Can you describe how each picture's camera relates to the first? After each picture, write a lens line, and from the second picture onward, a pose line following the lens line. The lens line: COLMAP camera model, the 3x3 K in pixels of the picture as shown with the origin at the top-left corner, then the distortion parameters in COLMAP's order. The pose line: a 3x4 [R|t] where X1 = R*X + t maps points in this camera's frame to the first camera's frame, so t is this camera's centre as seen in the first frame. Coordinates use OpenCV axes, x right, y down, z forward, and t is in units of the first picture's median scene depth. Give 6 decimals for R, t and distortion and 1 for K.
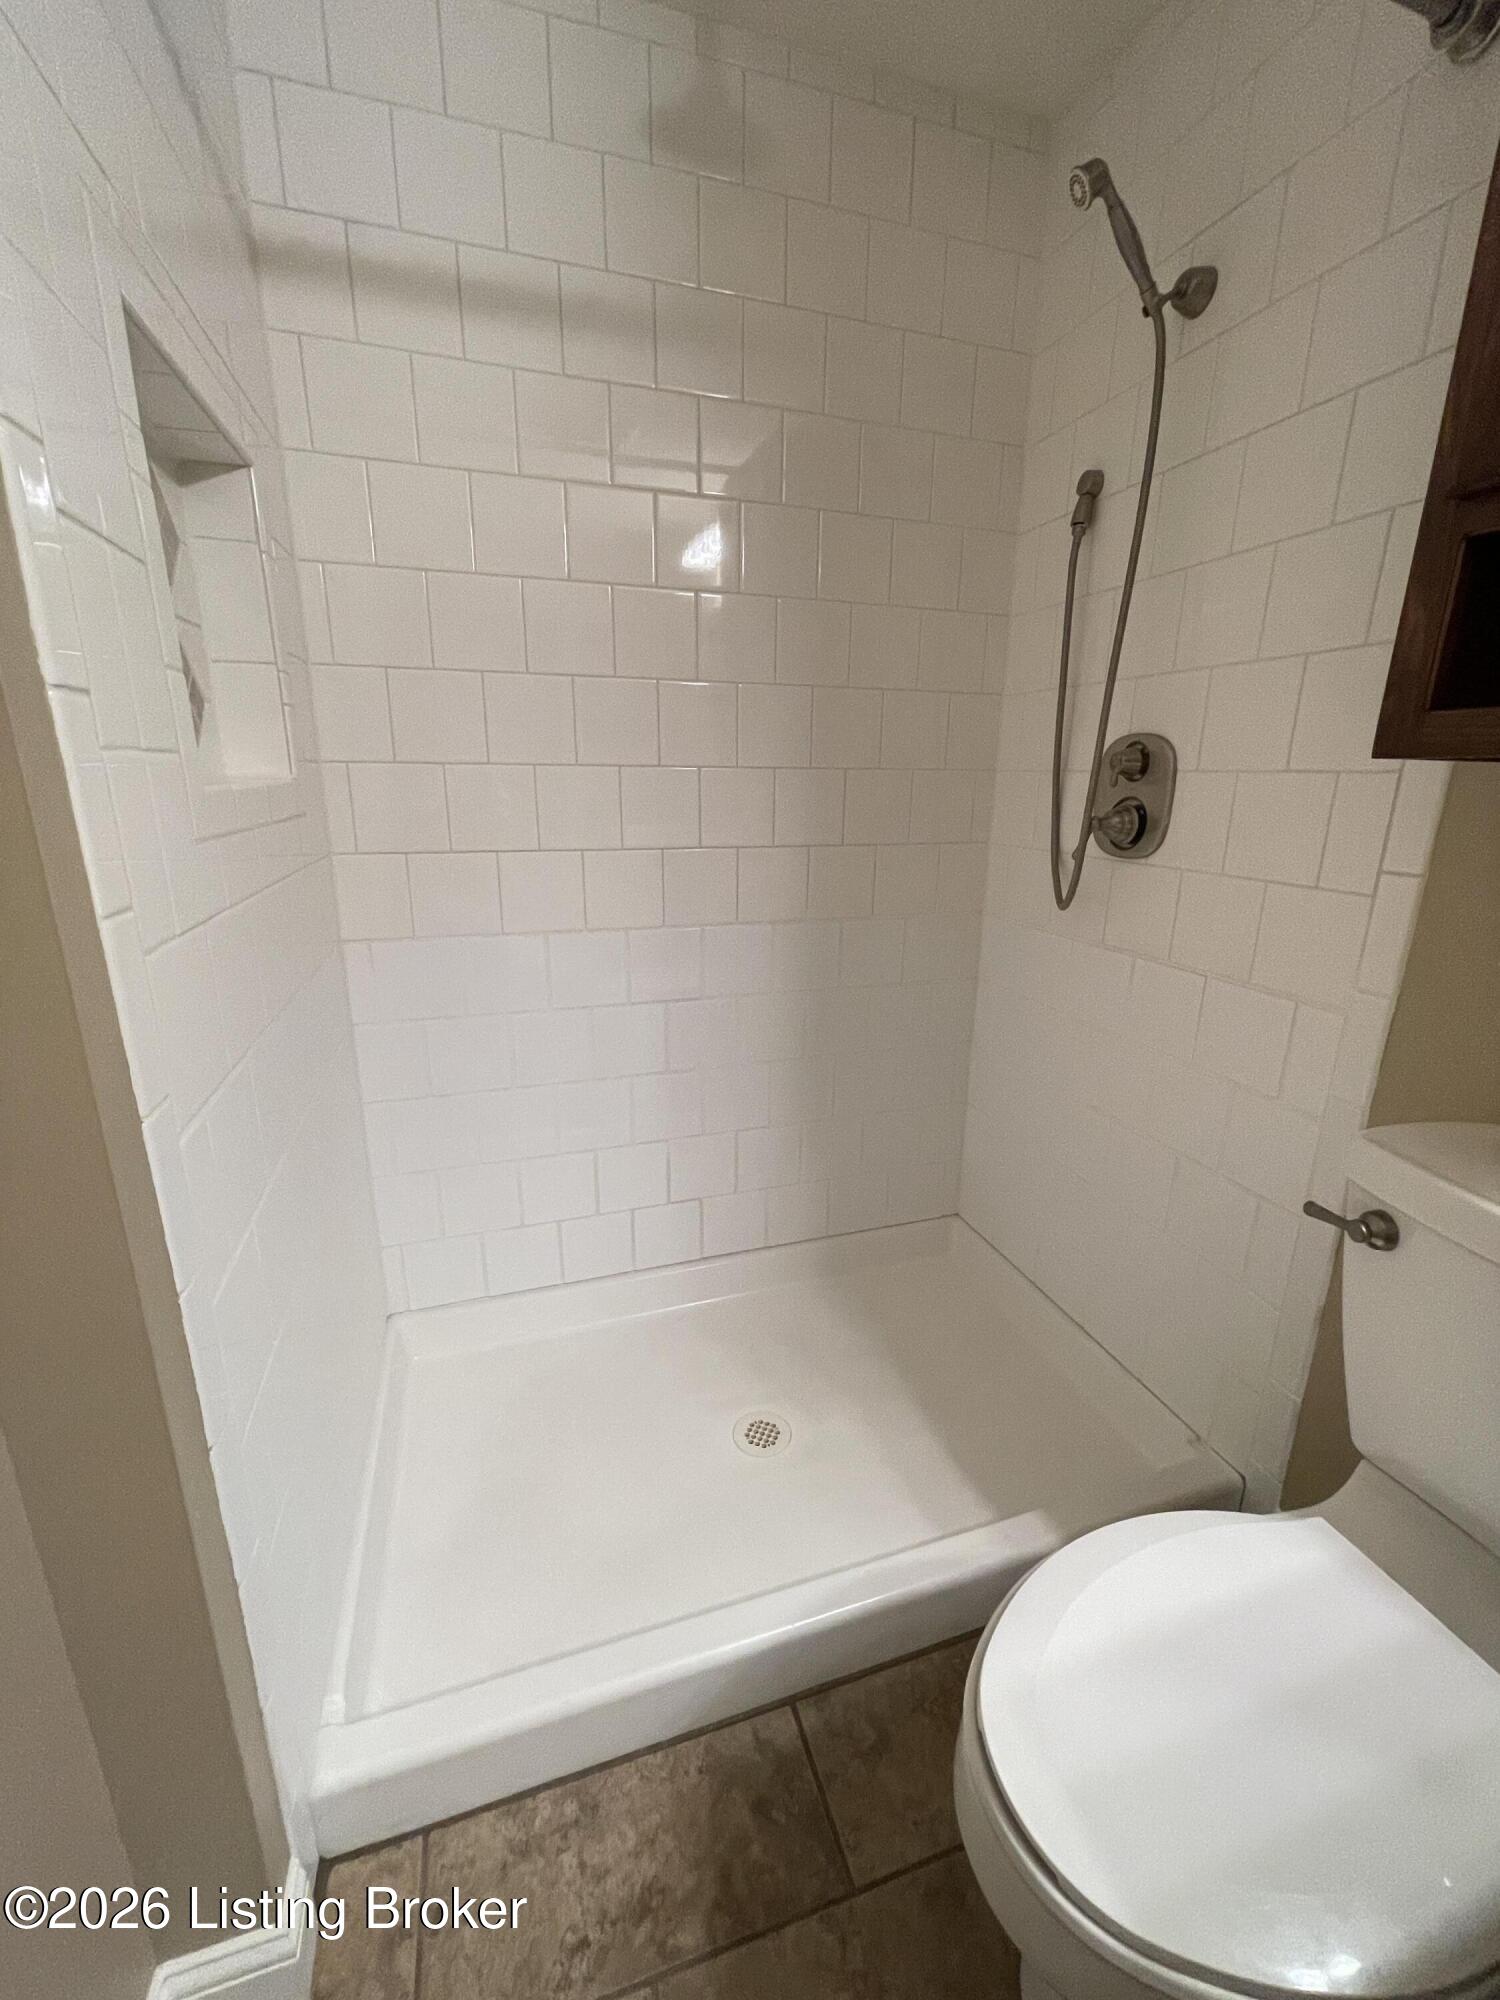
lens RADIAL K [[809.8, 0, 753.6], [0, 809.8, 1000.0], [0, 0, 1]] dist [-0.001054, -0.000097]
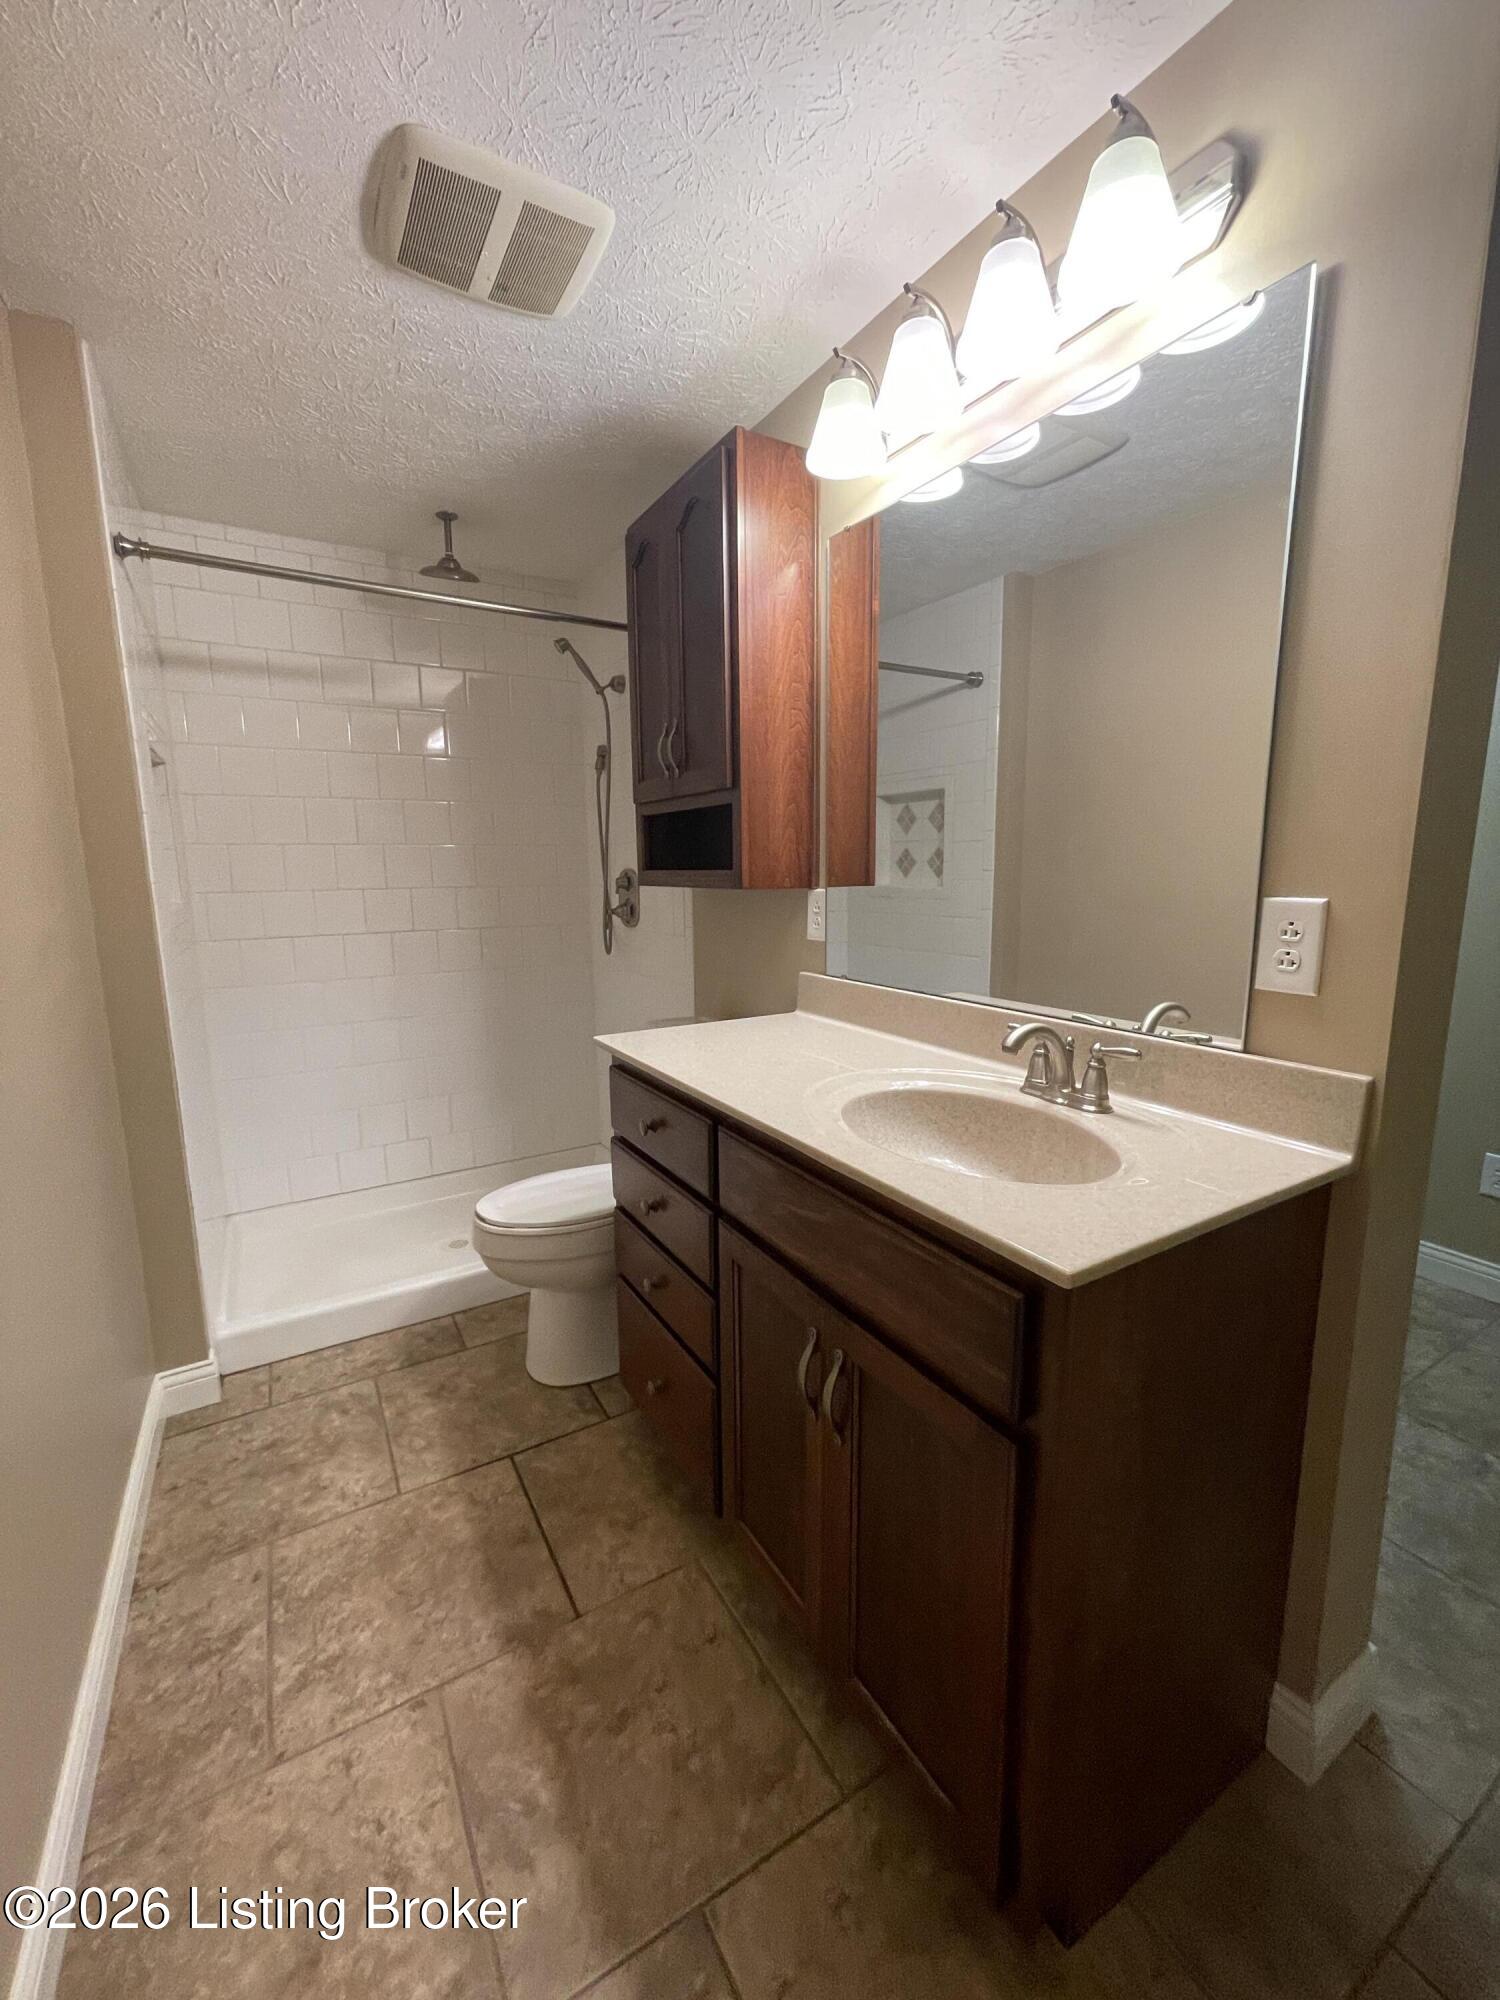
lens RADIAL K [[809.8, 0, 740.1], [0, 809.8, 999.6], [0, 0, 1]] dist [-0.001054, -0.000097]
pose [[0.977507, -0.055460, 0.203482, 0.361189], [0.076866, 0.992129, -0.098849, 0.268090], [-0.196398, 0.112267, 0.974076, -1.205225]]
